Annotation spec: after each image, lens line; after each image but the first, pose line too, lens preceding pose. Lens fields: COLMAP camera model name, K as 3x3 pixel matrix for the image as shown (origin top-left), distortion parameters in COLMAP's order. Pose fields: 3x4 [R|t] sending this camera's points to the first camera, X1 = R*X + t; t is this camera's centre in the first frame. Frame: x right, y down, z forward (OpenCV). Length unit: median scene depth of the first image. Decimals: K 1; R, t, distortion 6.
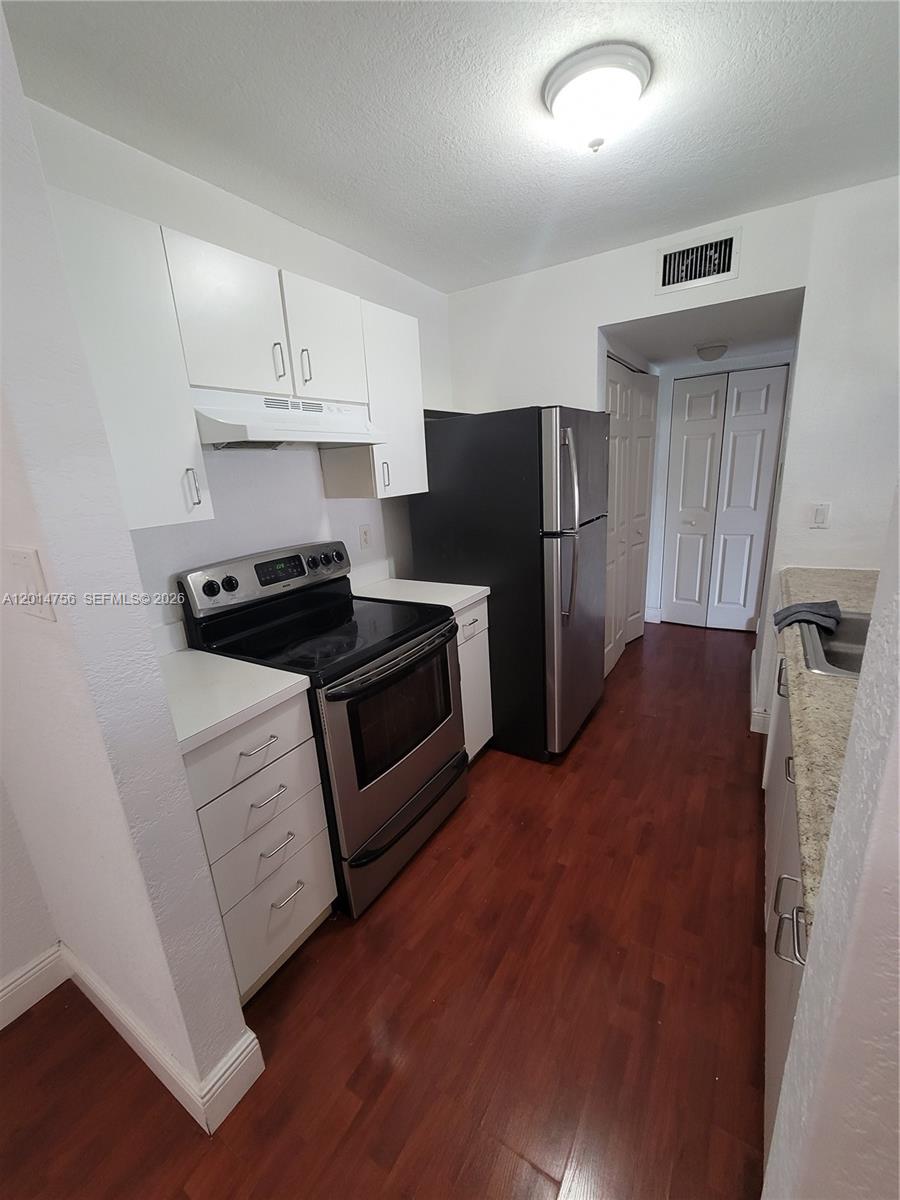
lens RADIAL K [[487.6, 0, 450.8], [0, 487.6, 604.9], [0, 0, 1]] dist [-0.000588, -0.000093]
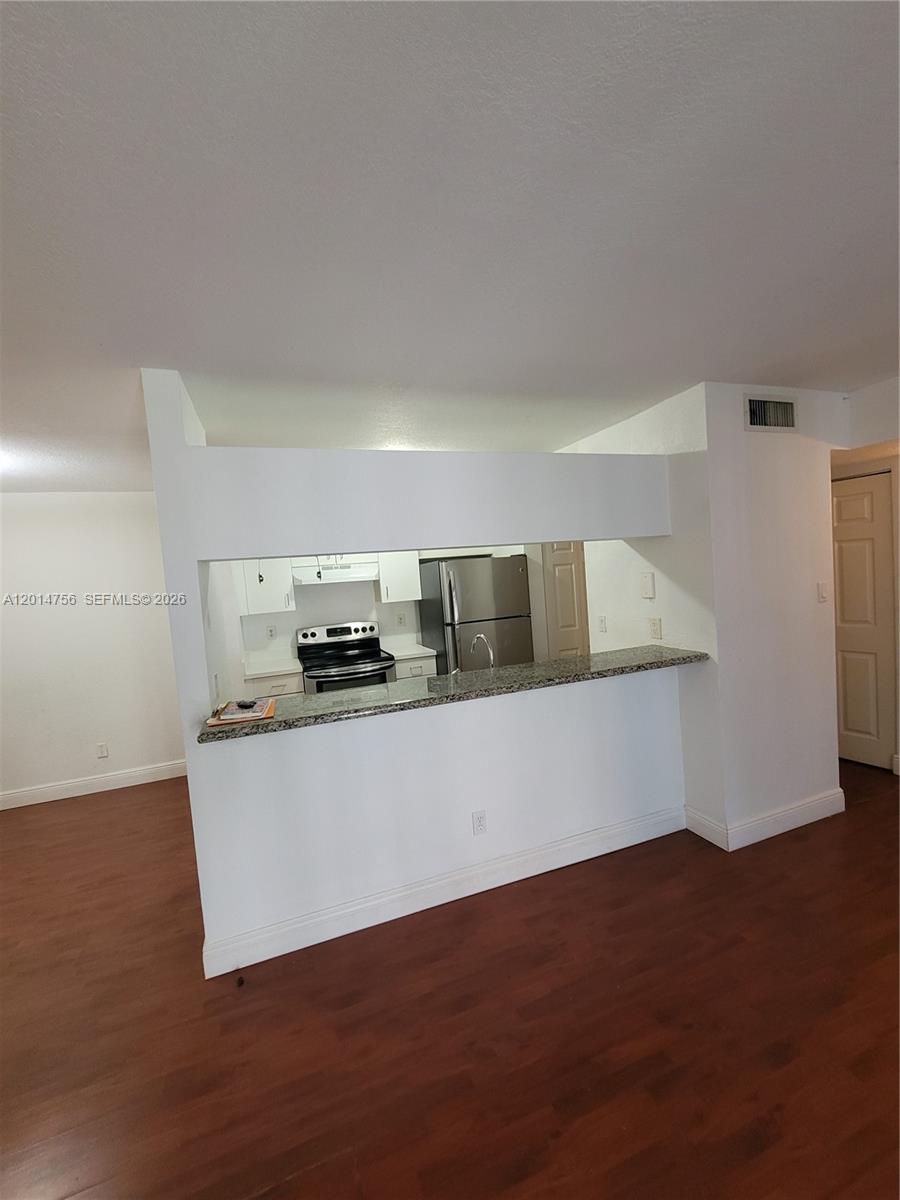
lens RADIAL K [[453.7, 0, 447.1], [0, 453.7, 630.4], [0, 0, 1]] dist [0.000062, 0.000019]
pose [[0.798514, 0.071418, -0.597725, 1.427449], [-0.139436, 0.987877, -0.068242, 0.000048], [0.585605, 0.137836, 0.798792, -0.467903]]
